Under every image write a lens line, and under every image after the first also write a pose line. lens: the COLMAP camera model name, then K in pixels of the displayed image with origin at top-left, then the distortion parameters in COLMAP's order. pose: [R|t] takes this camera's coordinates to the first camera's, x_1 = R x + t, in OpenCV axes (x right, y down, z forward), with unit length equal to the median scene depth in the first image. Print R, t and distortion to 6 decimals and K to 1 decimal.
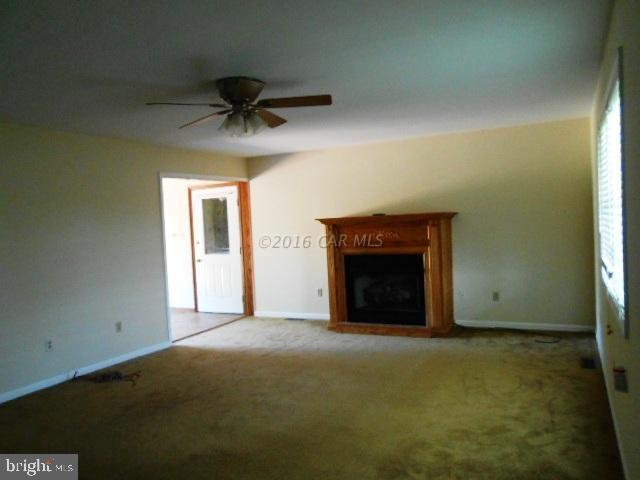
lens RADIAL K [[505.1, 0, 320.0], [0, 505.1, 240.0], [0, 0, 1]] dist [-0.003650, 0.003834]
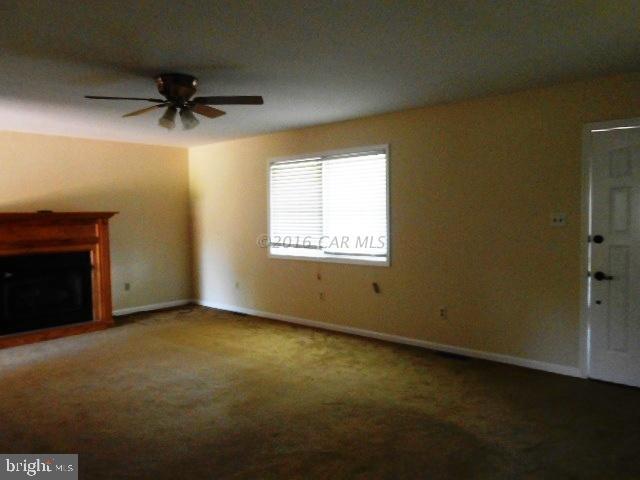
lens RADIAL K [[501.1, 0, 320.0], [0, 501.1, 240.0], [0, 0, 1]] dist [-0.062492, 0.094153]
pose [[0.266761, -0.004616, 0.963752, -0.655949], [0.043371, 0.999033, -0.007220, 0.032777], [-0.962786, 0.043725, 0.266703, 0.273247]]
